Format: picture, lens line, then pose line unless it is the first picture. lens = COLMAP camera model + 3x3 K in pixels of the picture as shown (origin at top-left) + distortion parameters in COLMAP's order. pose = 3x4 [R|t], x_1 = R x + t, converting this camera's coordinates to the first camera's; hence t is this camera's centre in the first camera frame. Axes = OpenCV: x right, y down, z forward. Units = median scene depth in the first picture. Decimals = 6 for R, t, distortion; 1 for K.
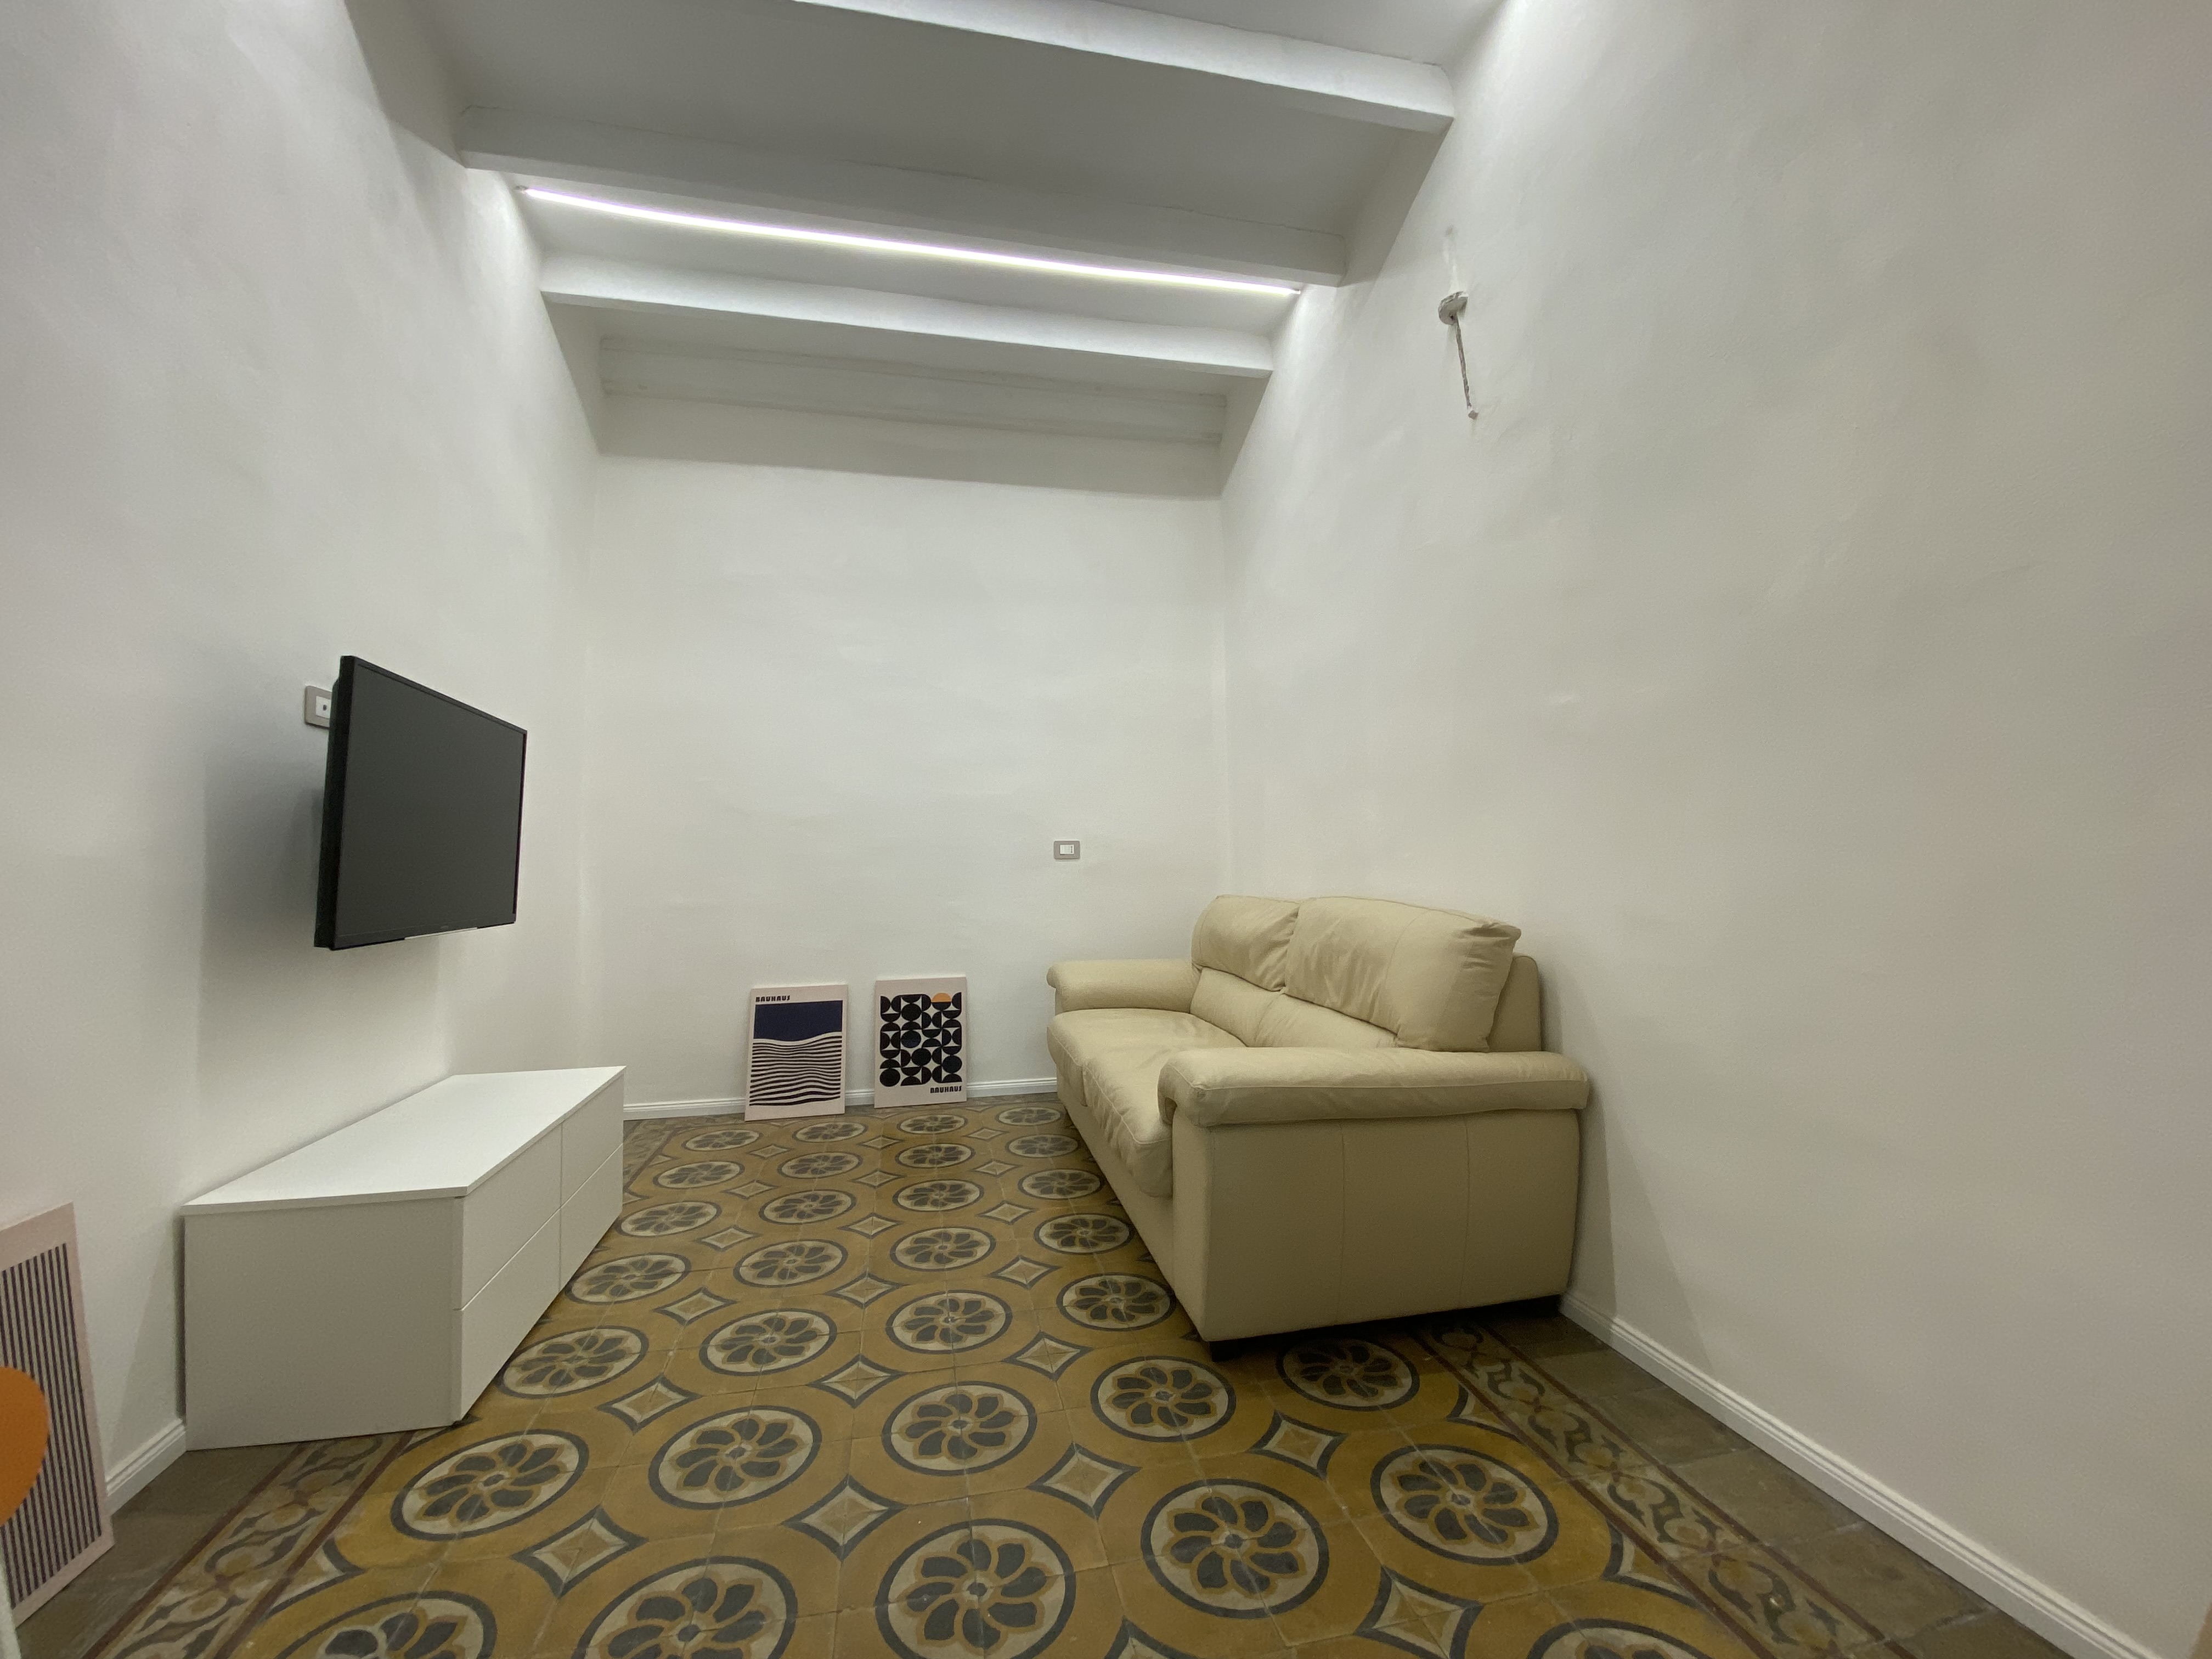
lens RADIAL K [[897.5, 0, 1103.3], [0, 897.5, 824.7], [0, 0, 1]] dist [0.019002, -0.018994]
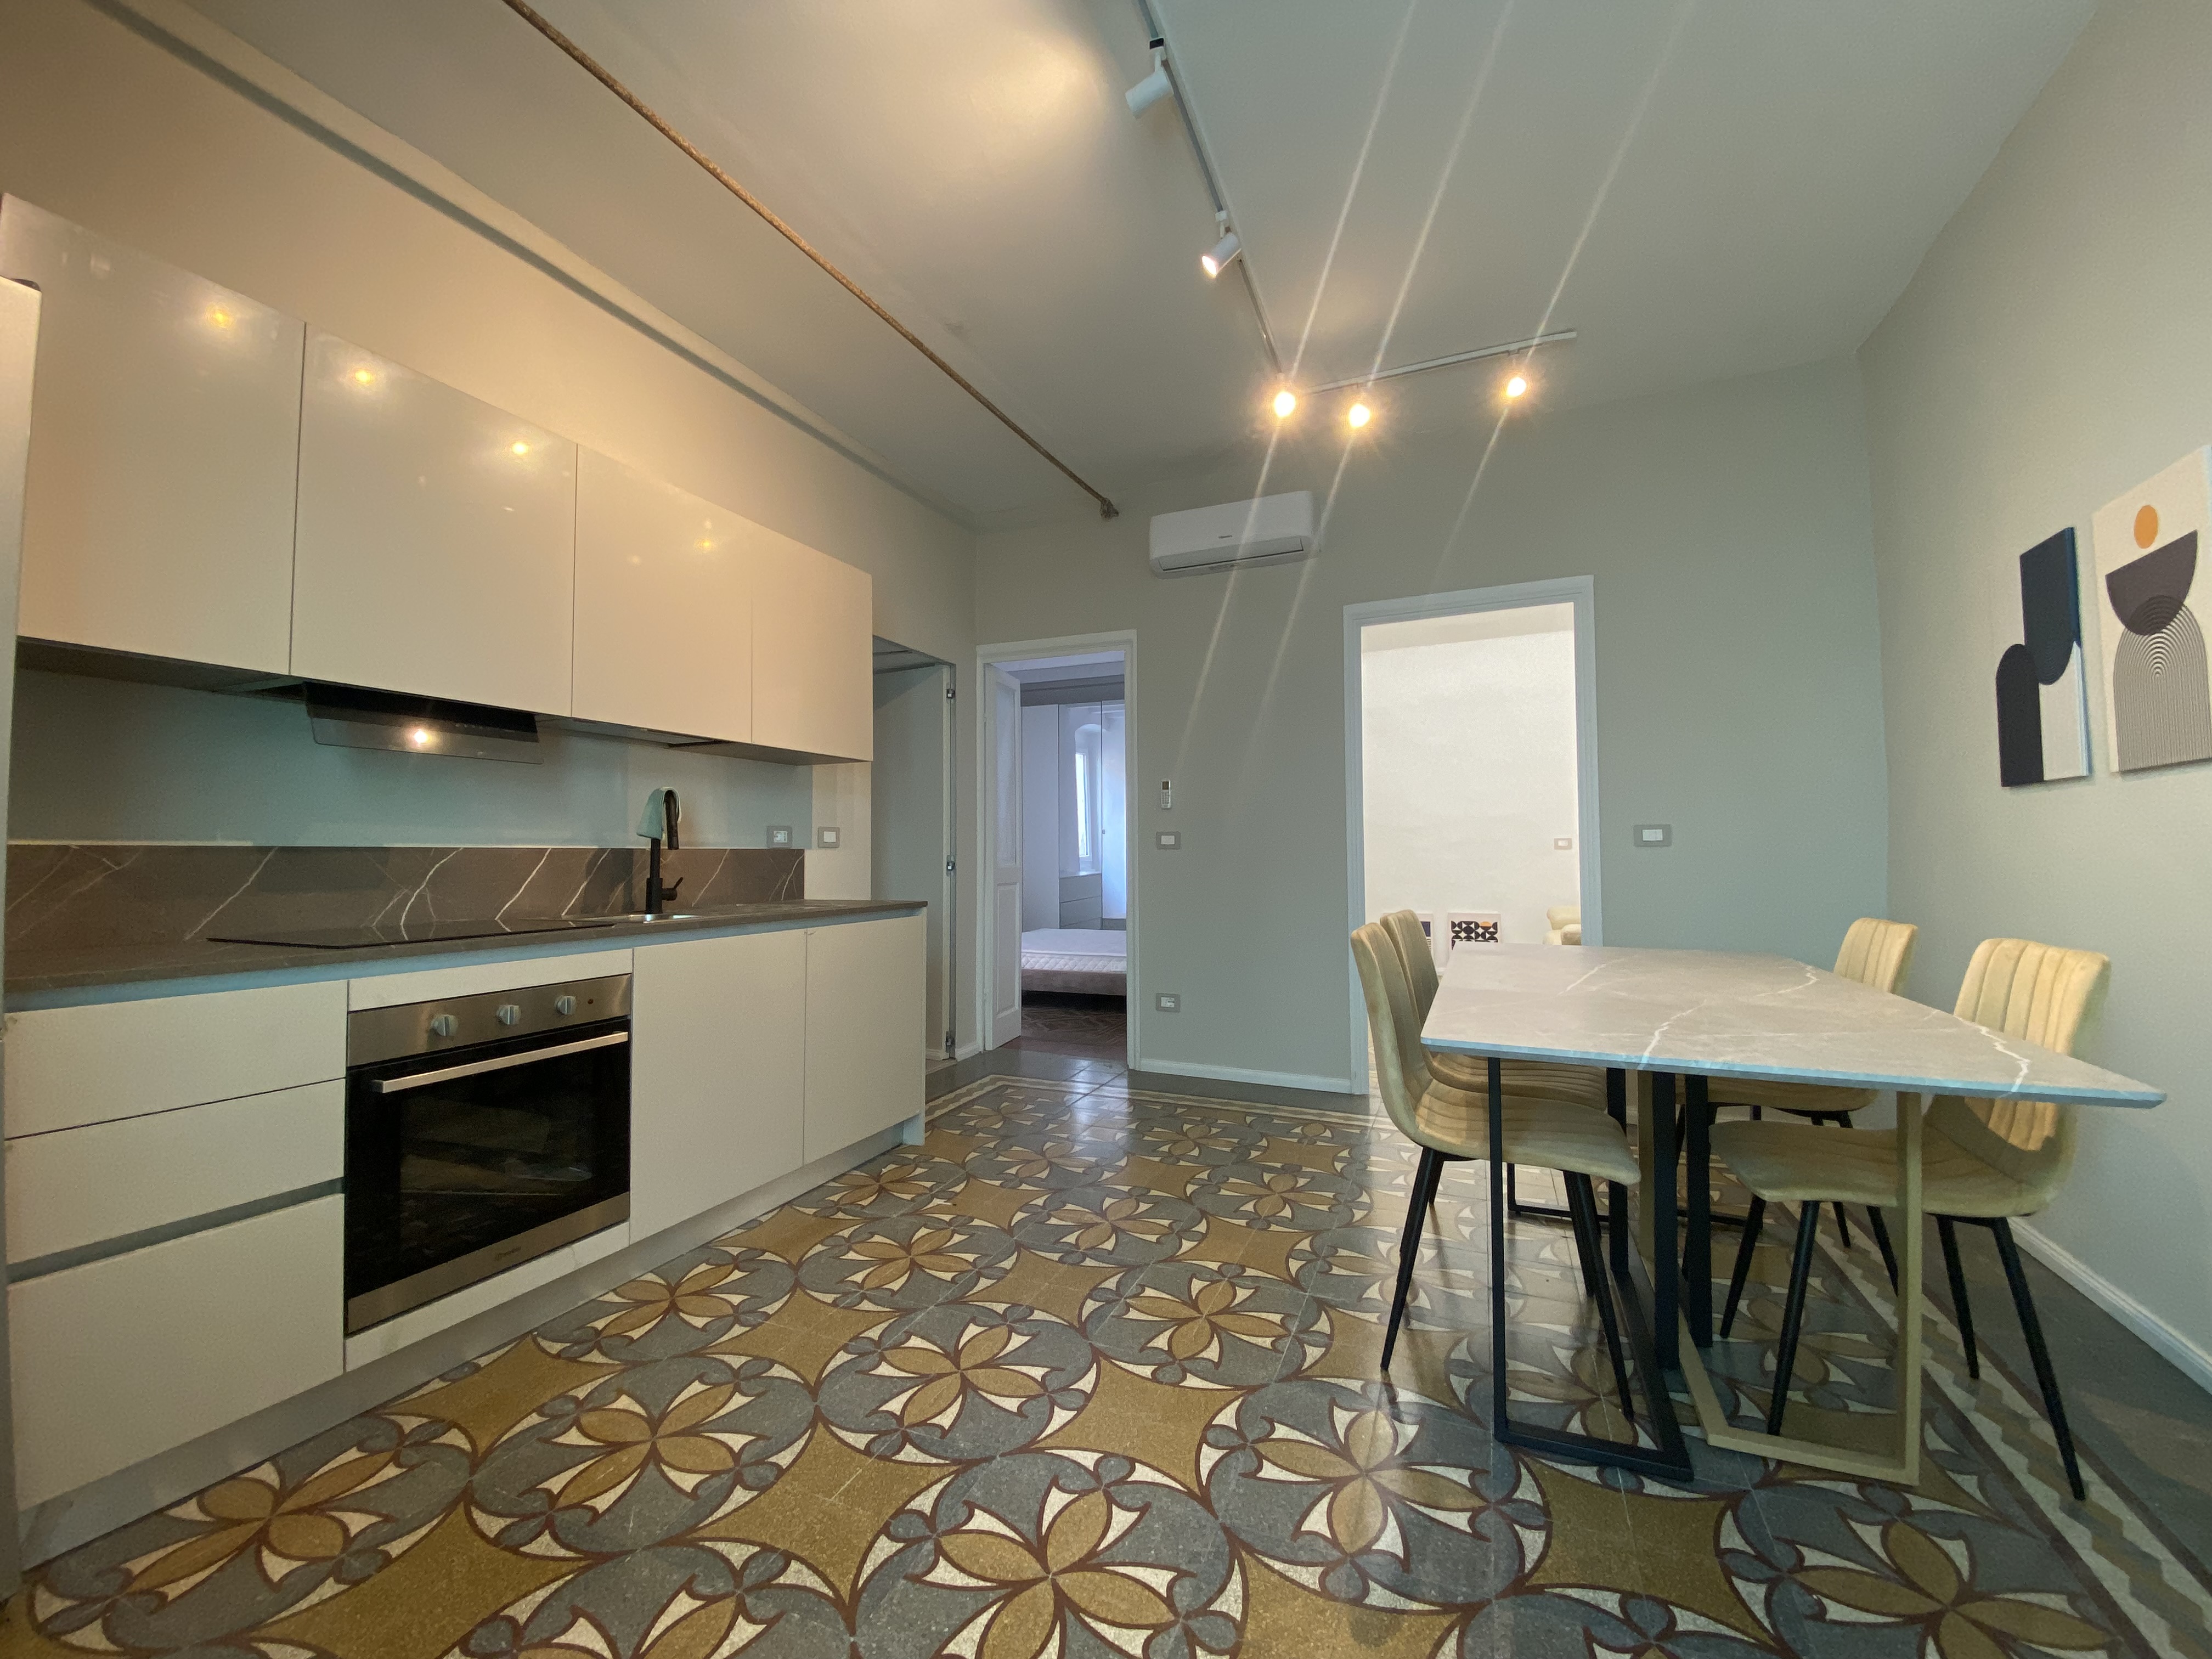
lens RADIAL K [[885.3, 0, 1095.6], [0, 885.3, 826.3], [0, 0, 1]] dist [0.024098, -0.022701]
pose [[0.805554, -0.017984, -0.592250, 0.435289], [0.026388, 0.999636, 0.005537, -0.068141], [0.591935, -0.020089, 0.805736, -1.584190]]
